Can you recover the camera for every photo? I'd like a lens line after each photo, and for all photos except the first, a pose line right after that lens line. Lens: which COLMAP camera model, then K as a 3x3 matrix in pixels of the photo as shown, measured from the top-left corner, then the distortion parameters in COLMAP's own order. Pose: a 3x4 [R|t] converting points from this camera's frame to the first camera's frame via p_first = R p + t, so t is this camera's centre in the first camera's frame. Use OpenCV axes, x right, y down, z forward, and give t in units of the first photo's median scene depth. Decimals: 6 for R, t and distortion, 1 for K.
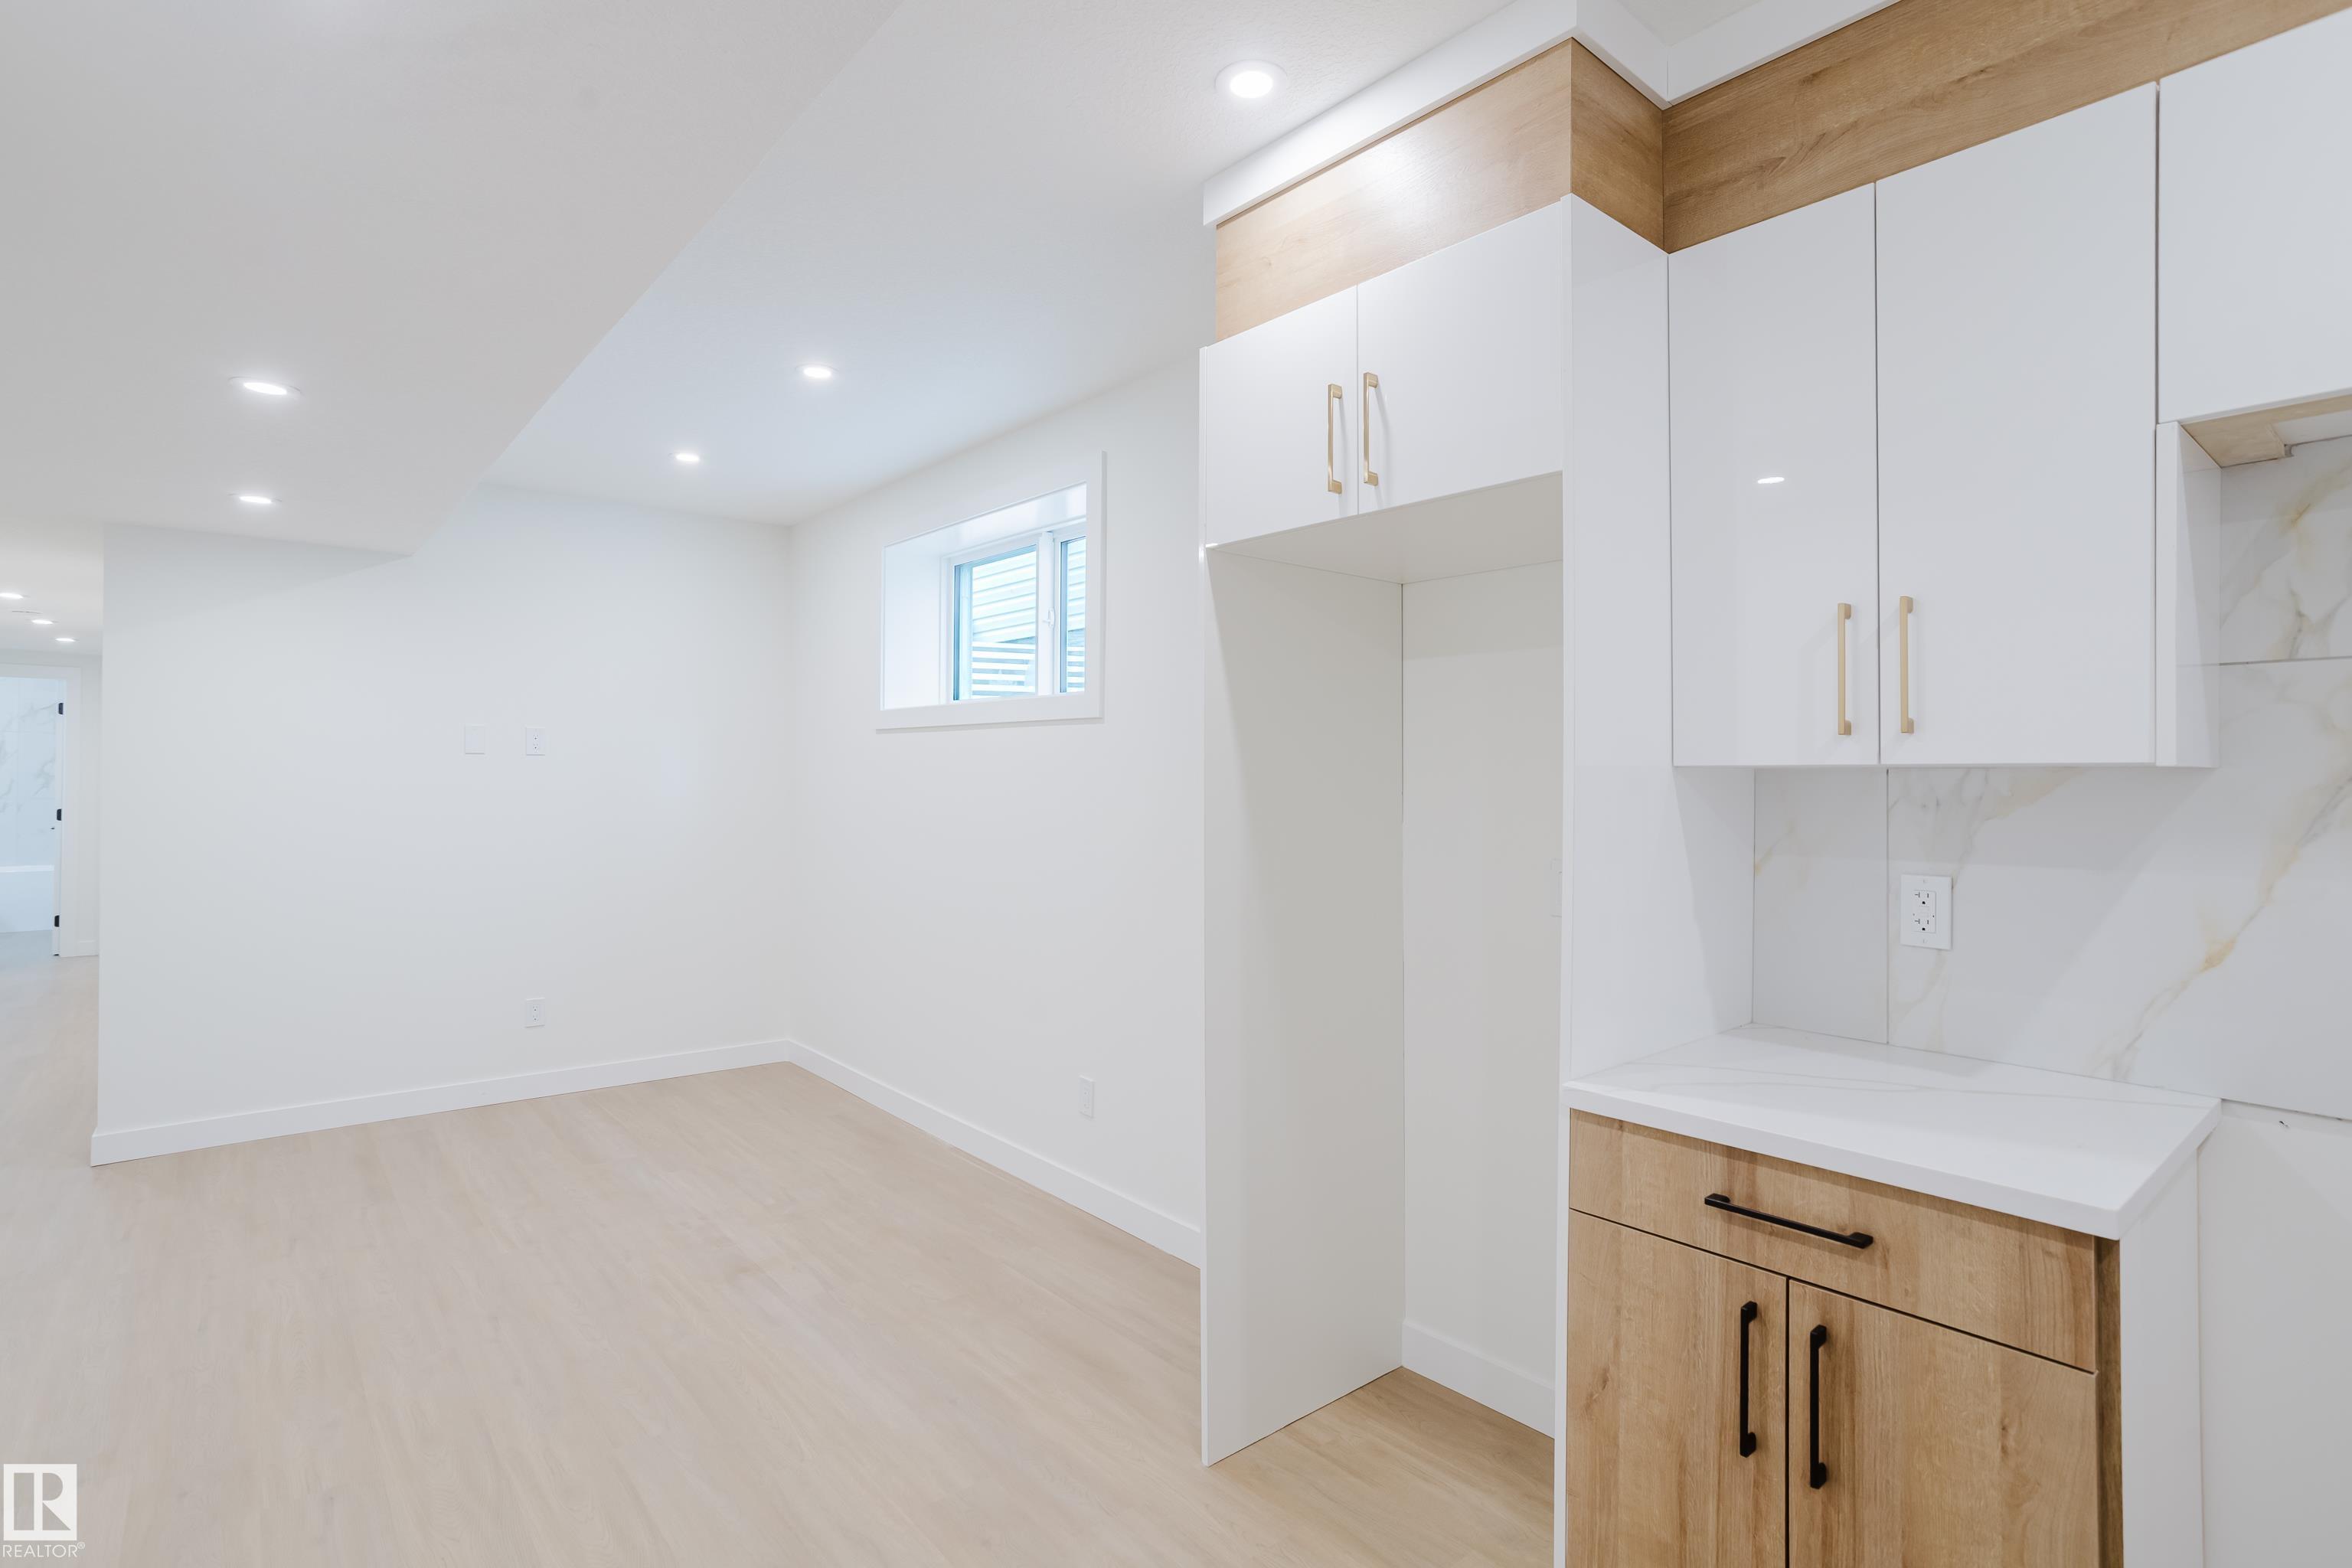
lens RADIAL K [[1137.8, 0, 1173.6], [0, 1137.8, 777.9], [0, 0, 1]] dist [-0.047824, 0.027061]
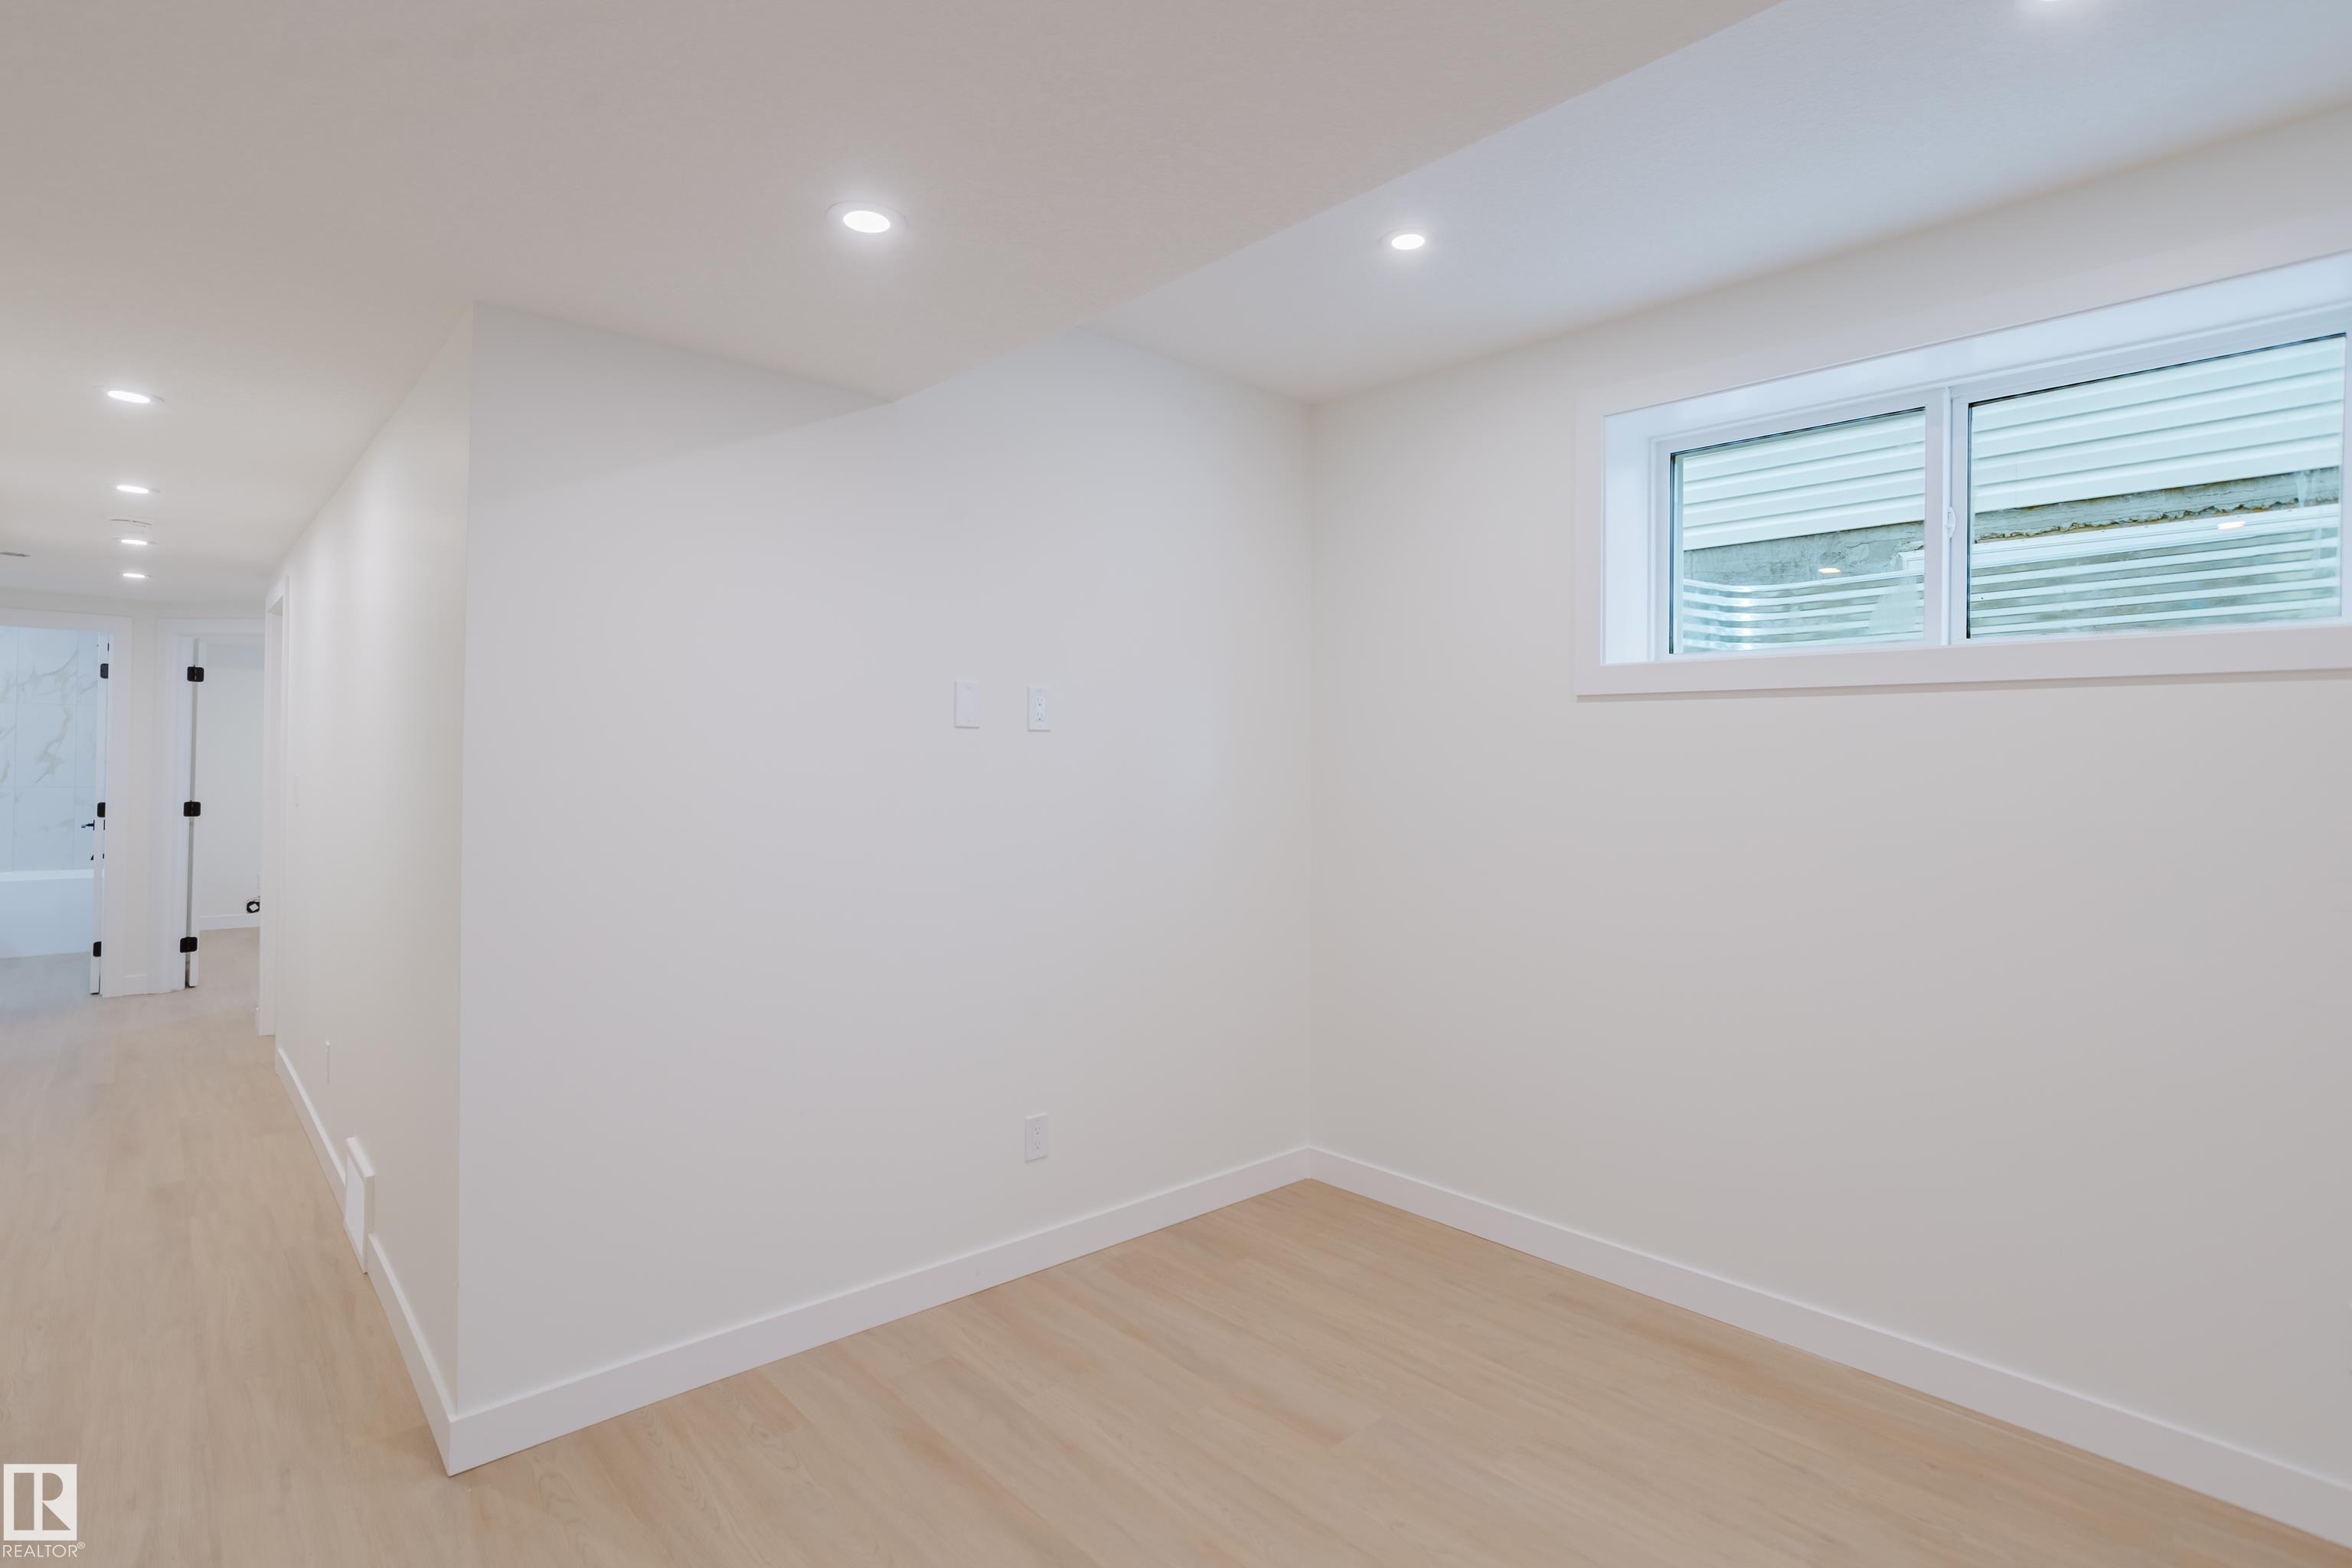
lens RADIAL K [[1137.8, 0, 1162.1], [0, 1137.8, 776.4], [0, 0, 1]] dist [-0.047824, 0.027061]
pose [[0.999154, 0.005113, 0.040814, -0.516241], [-0.005506, 0.999940, 0.009520, -0.002126], [-0.040763, -0.009737, 0.999121, 0.351338]]
